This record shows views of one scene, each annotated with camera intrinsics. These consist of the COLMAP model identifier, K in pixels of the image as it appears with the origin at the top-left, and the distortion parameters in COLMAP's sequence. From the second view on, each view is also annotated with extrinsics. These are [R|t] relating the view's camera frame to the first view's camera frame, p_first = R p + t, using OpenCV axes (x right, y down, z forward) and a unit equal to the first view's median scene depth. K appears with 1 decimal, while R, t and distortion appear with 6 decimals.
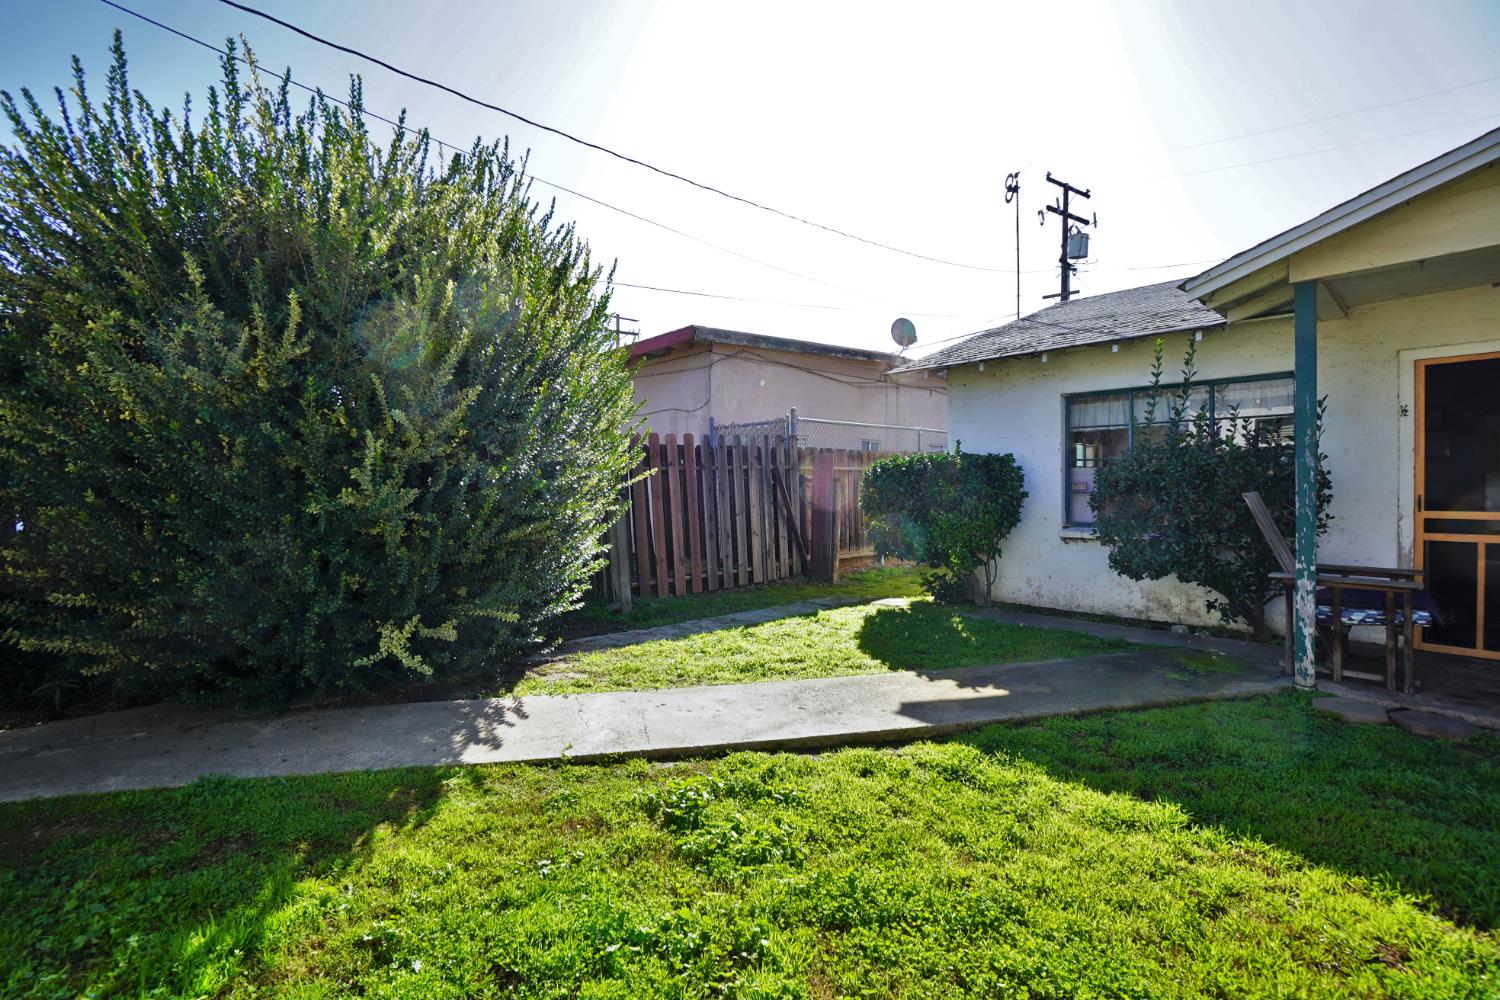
lens RADIAL K [[652.5, 0, 747.3], [0, 652.5, 495.9], [0, 0, 1]] dist [0.001660, 0.000421]
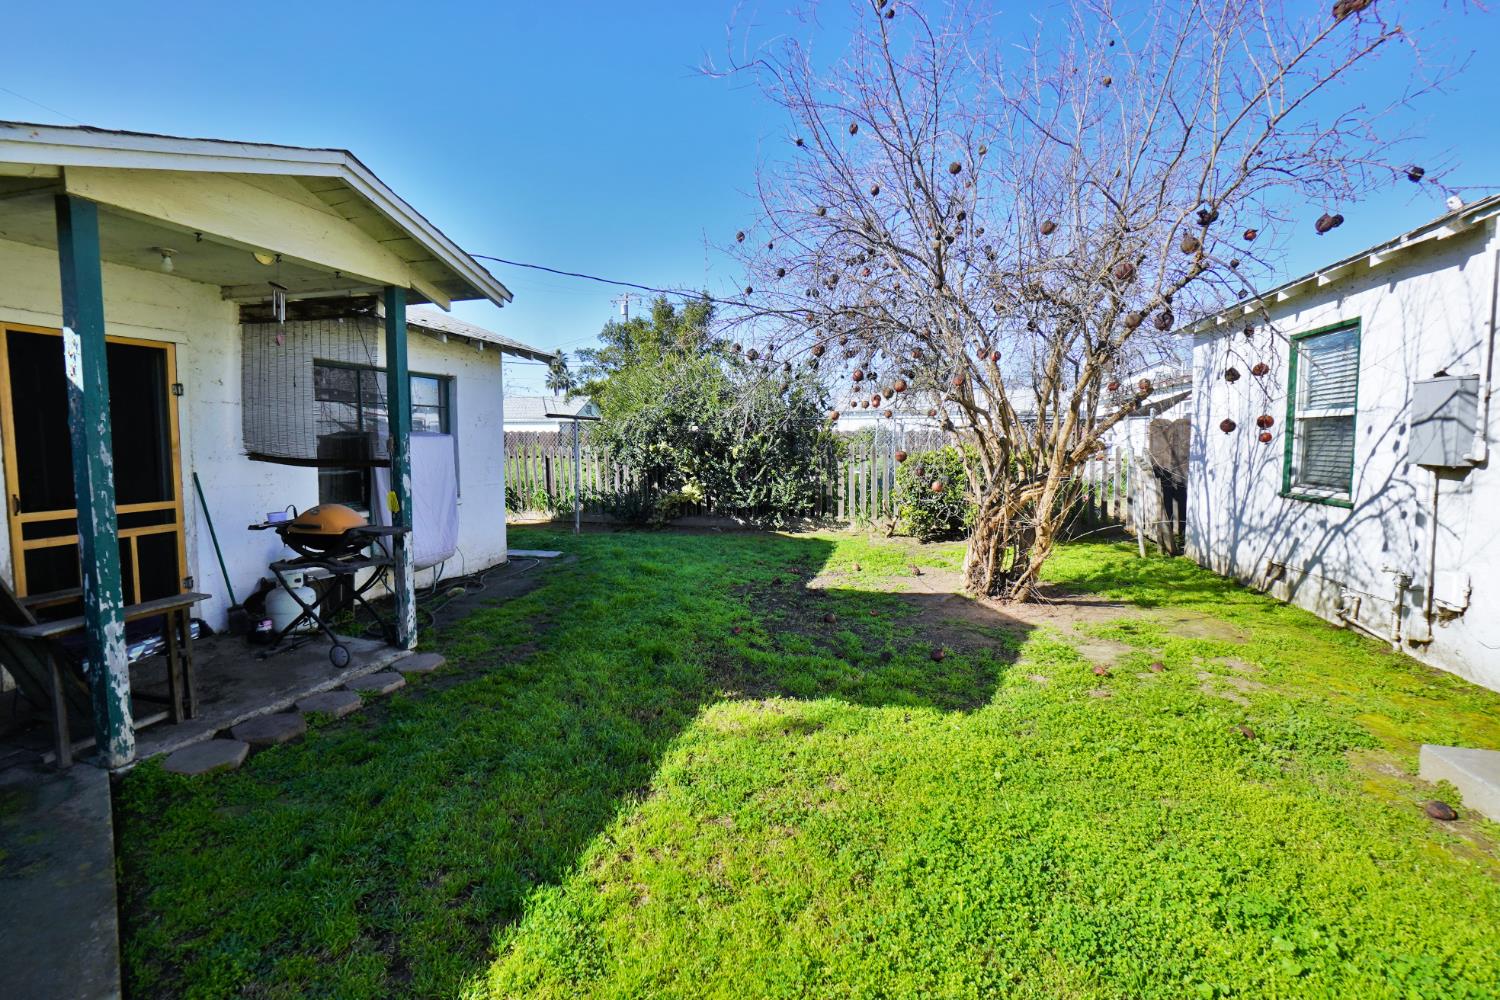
lens RADIAL K [[652.5, 0, 742.0], [0, 652.5, 489.6], [0, 0, 1]] dist [0.001660, 0.000421]
pose [[-0.487009, -0.059318, 0.871380, -0.108757], [0.017587, 0.996823, 0.077687, -0.062679], [-0.873220, 0.053160, -0.484419, 0.734051]]
